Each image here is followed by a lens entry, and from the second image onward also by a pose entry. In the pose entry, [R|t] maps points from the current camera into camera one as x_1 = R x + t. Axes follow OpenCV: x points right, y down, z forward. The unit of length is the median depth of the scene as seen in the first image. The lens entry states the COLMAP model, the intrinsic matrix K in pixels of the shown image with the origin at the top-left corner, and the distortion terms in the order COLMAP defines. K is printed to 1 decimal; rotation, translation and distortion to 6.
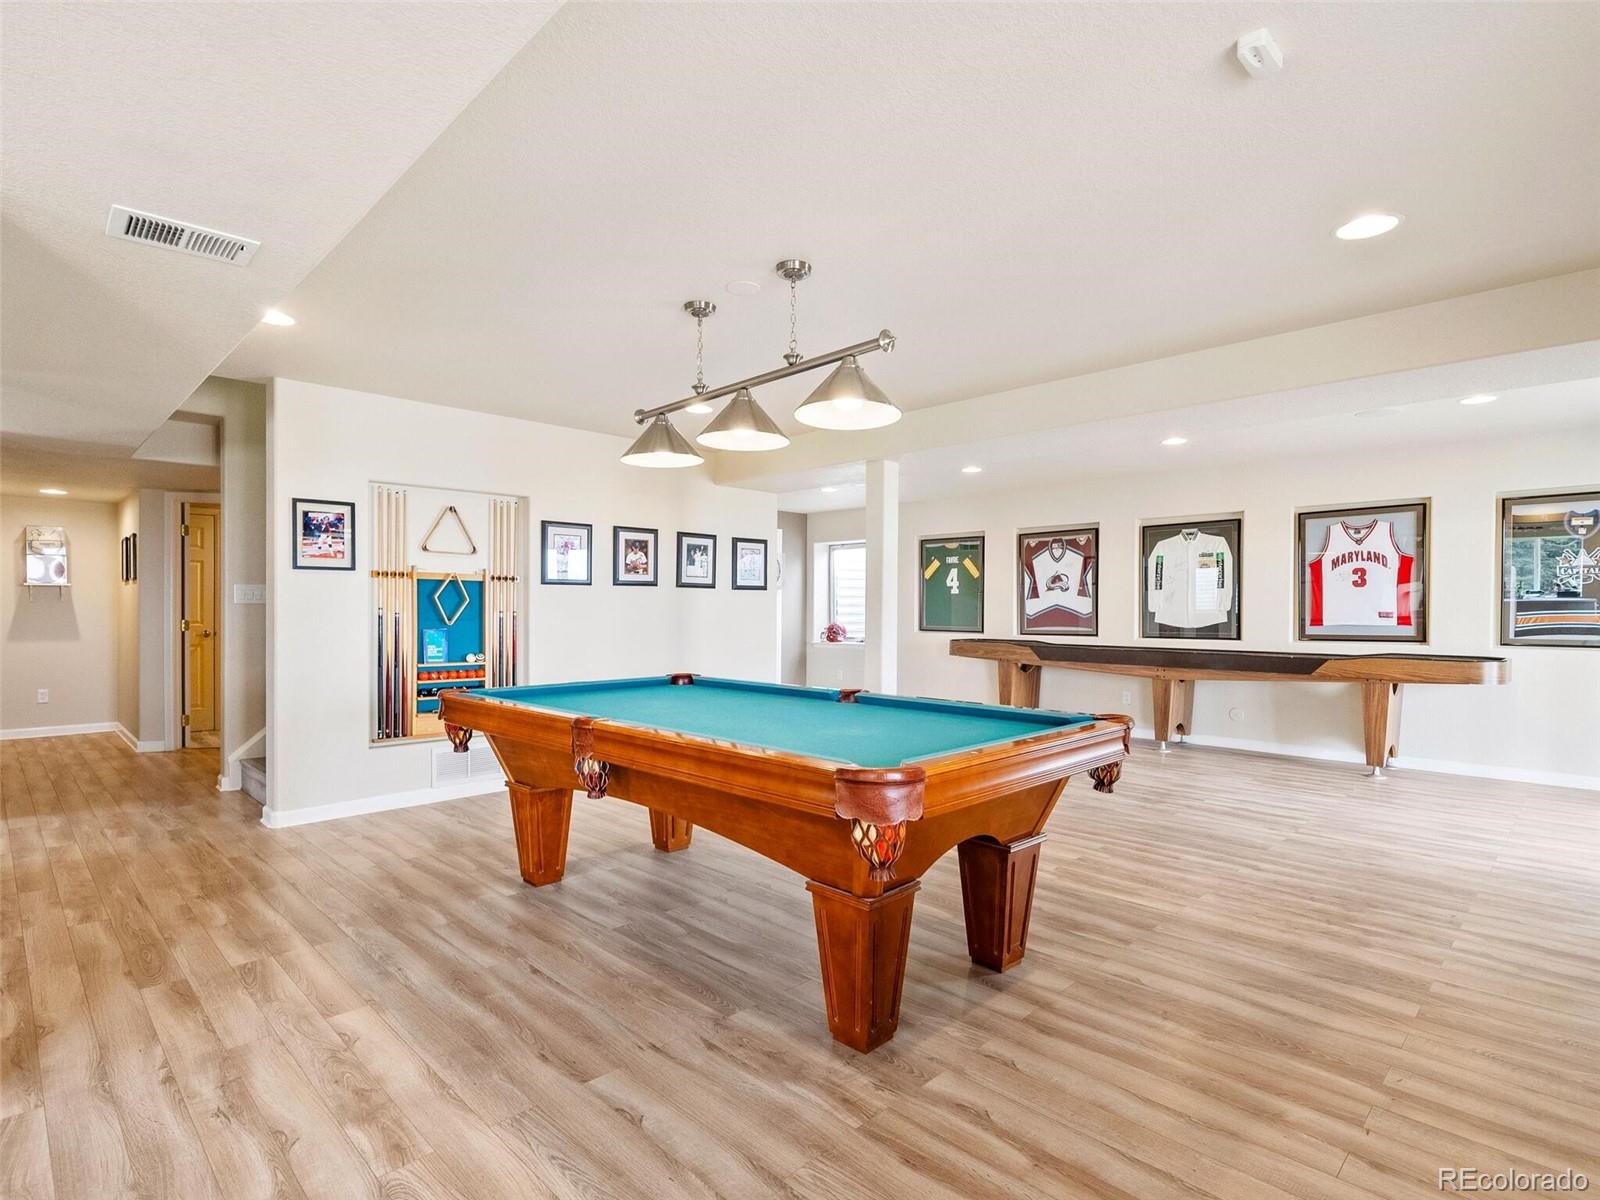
lens RADIAL K [[823.4, 0, 801.7], [0, 823.4, 608.8], [0, 0, 1]] dist [0.003206, 0.000820]
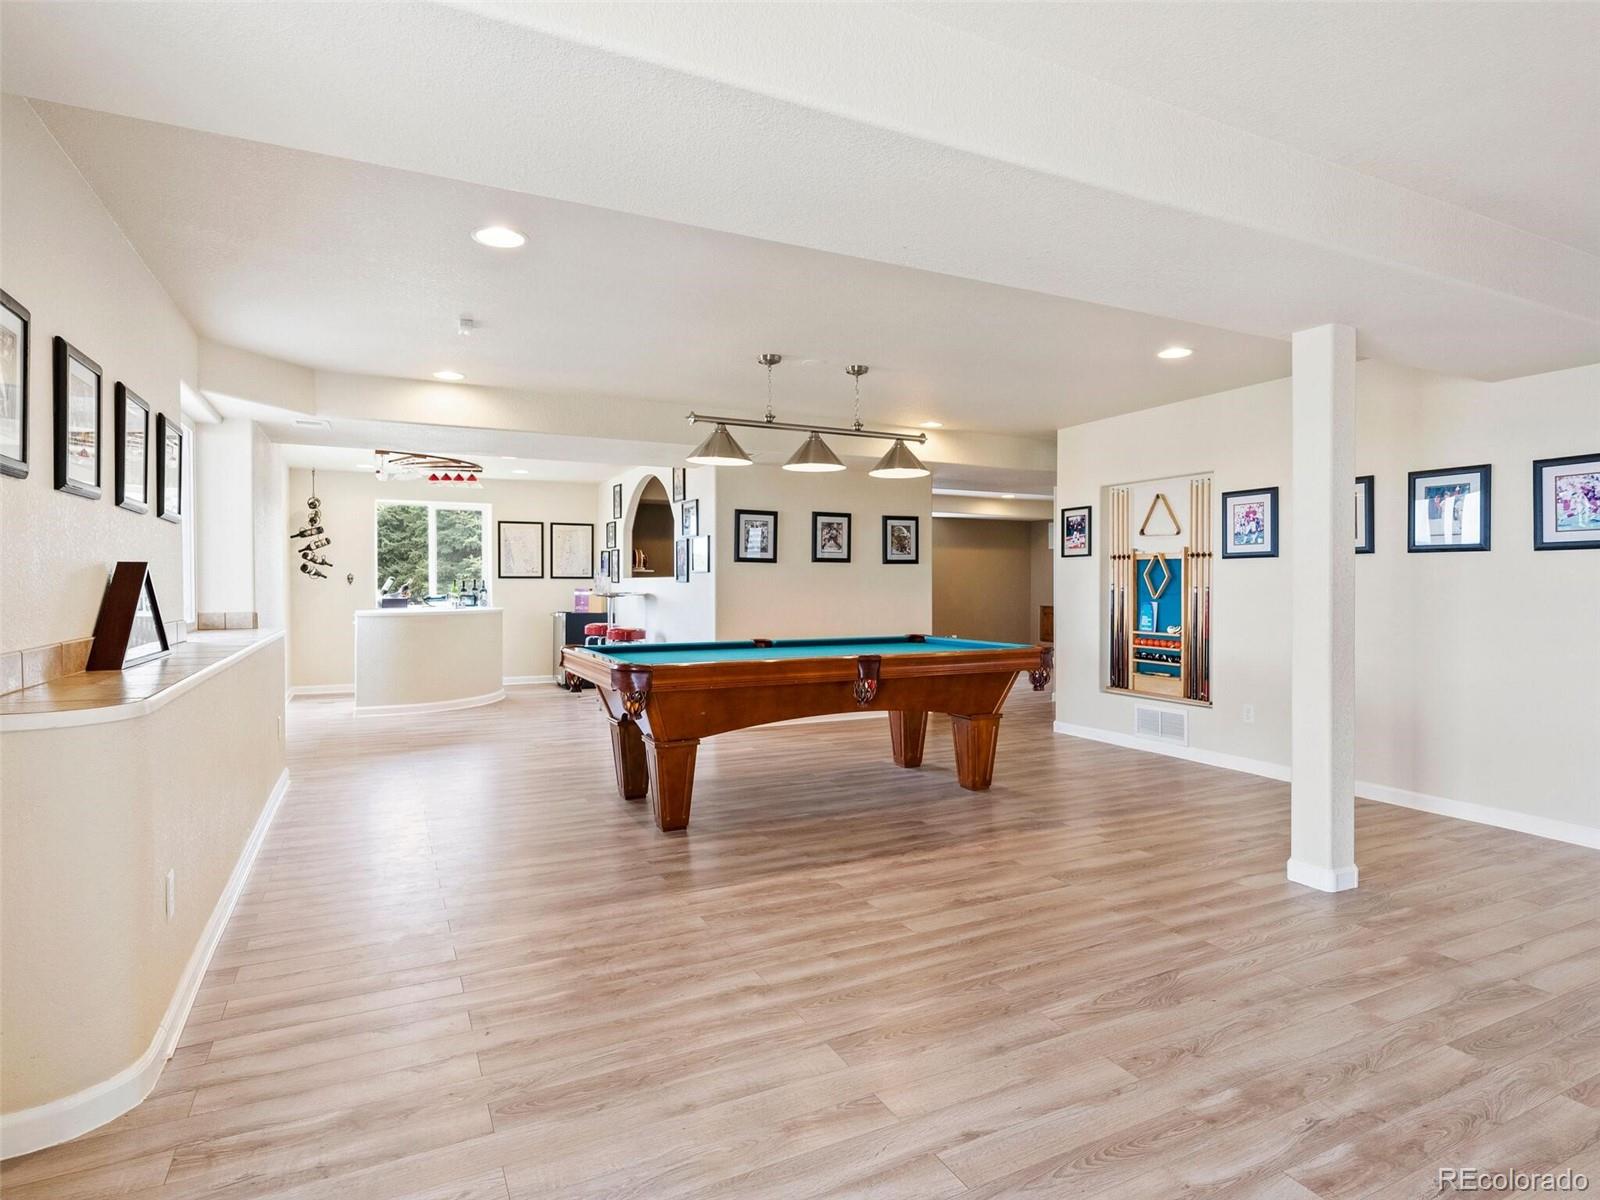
lens RADIAL K [[861.4, 0, 800.6], [0, 861.4, 590.9], [0, 0, 1]] dist [-0.003617, 0.000045]
pose [[-0.317350, 0.003856, -0.948301, 0.891878], [0.000410, 0.999992, 0.003929, 0.003820], [0.948308, 0.000858, -0.317349, 0.949897]]
